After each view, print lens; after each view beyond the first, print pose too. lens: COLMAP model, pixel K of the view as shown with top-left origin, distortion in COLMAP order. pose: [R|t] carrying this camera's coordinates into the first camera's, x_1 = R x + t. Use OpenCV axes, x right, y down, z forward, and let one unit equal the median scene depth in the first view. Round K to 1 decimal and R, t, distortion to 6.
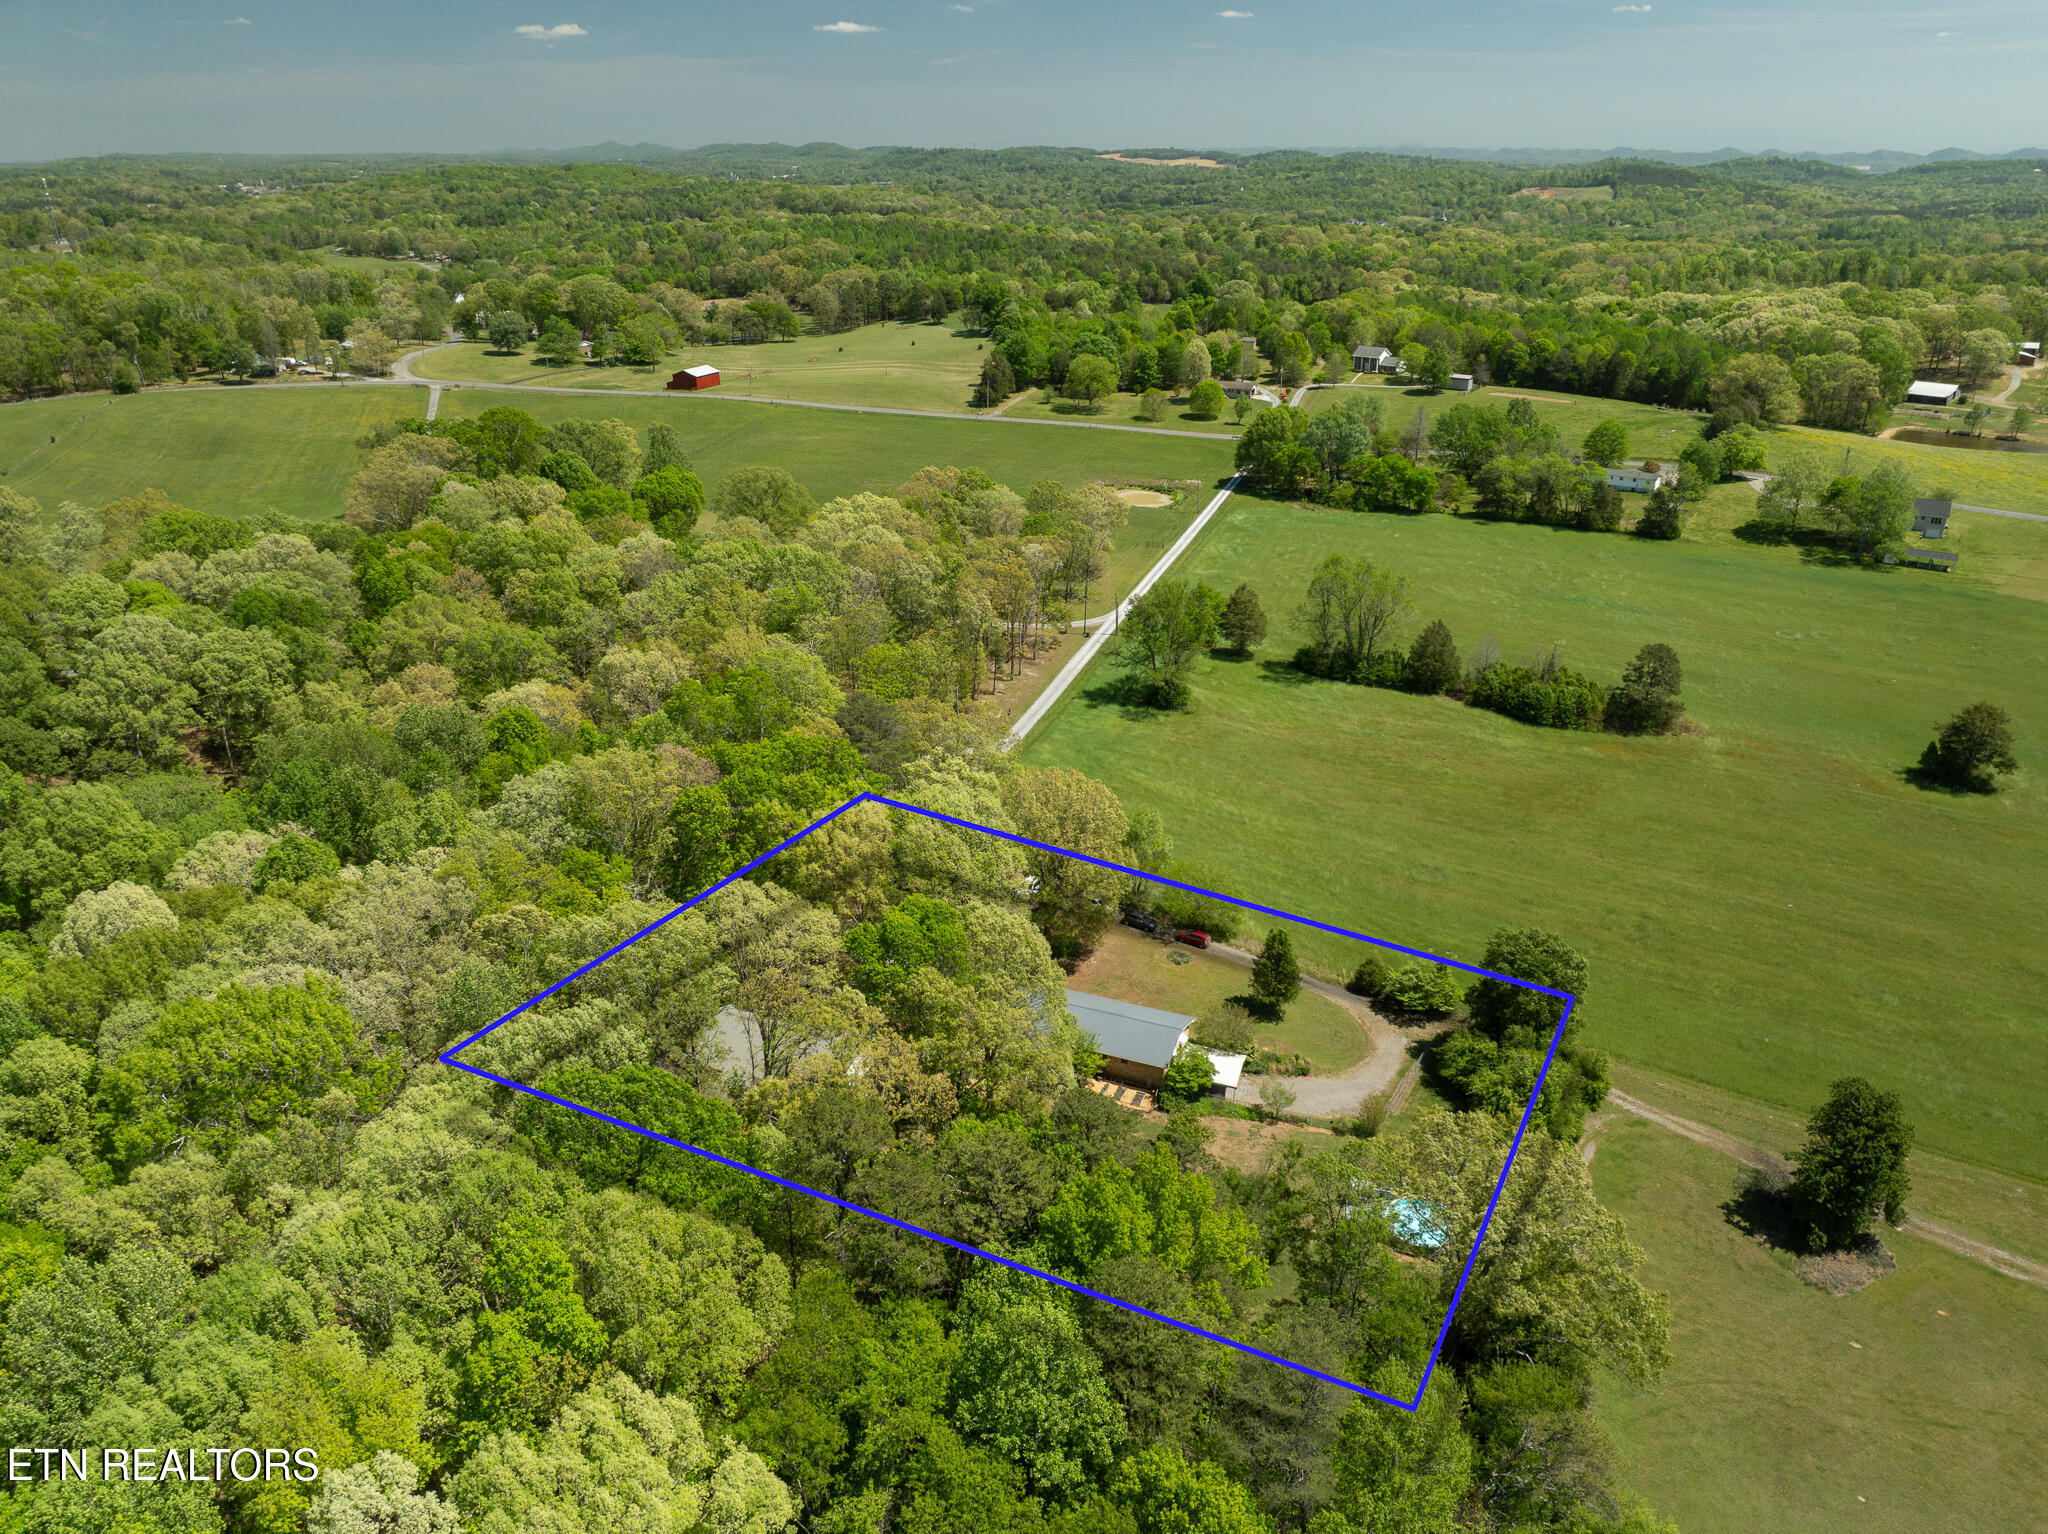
lens RADIAL K [[1497.3, 0, 1024.0], [0, 1497.3, 767.0], [0, 0, 1]] dist [-0.025560, 0.005552]
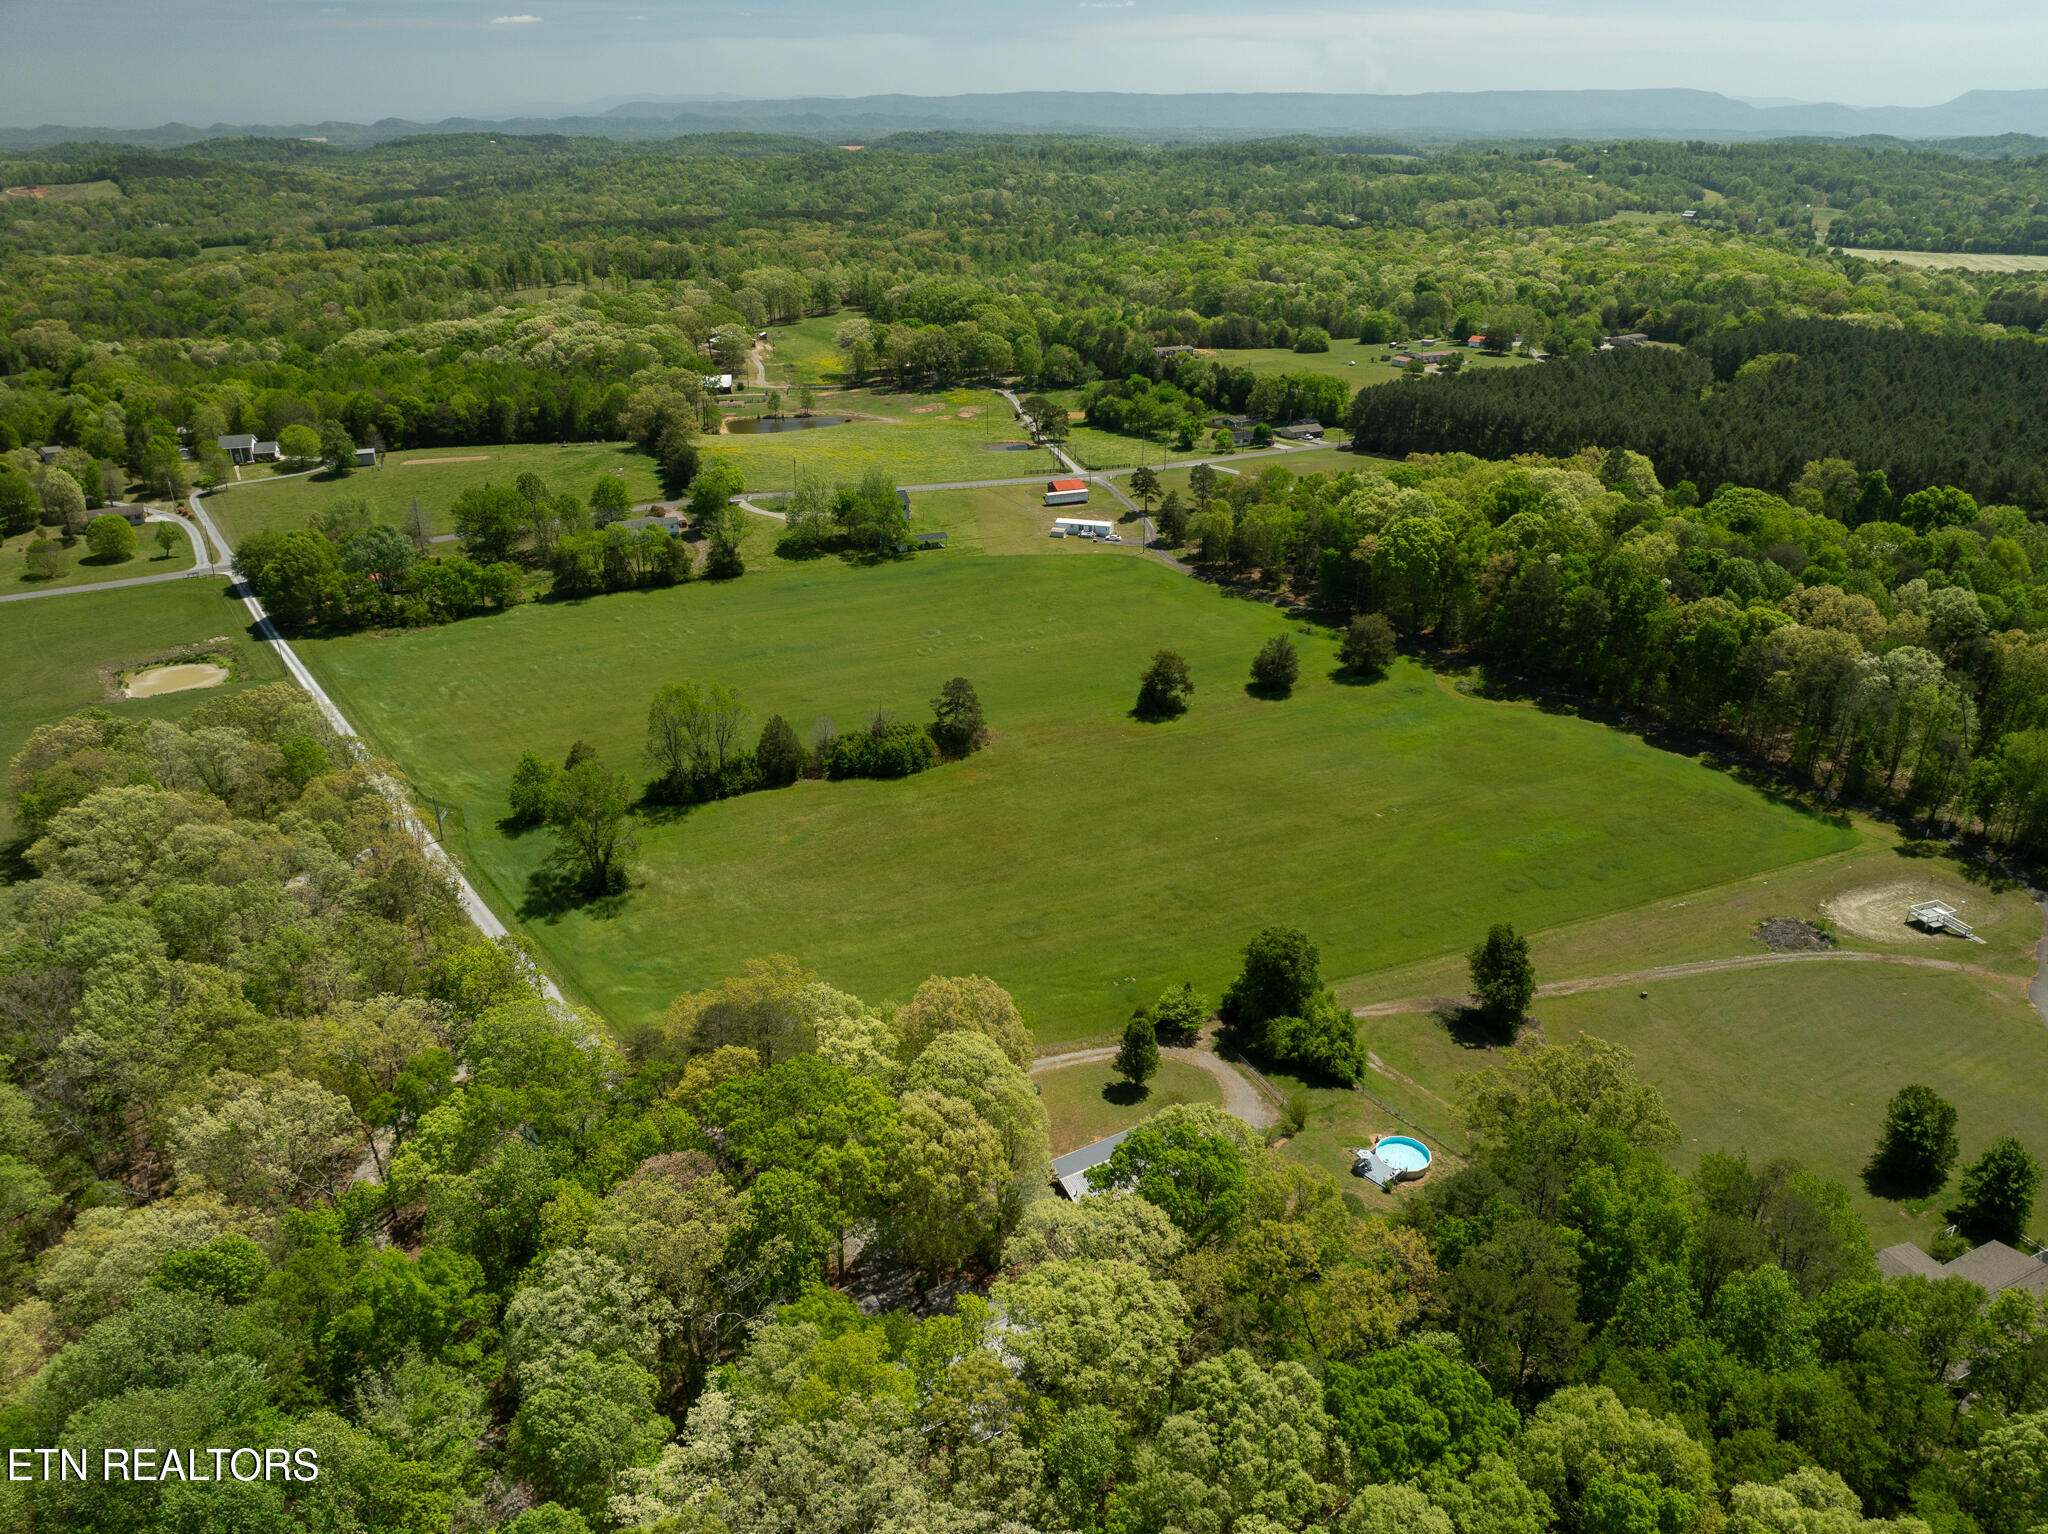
lens RADIAL K [[1497.3, 0, 1024.0], [0, 1497.3, 767.0], [0, 0, 1]] dist [-0.025560, 0.005552]
pose [[0.589763, -0.339803, 0.732607, -0.303875], [0.319809, 0.931275, 0.174498, -0.139180], [-0.741553, 0.131382, 0.657904, 0.109051]]
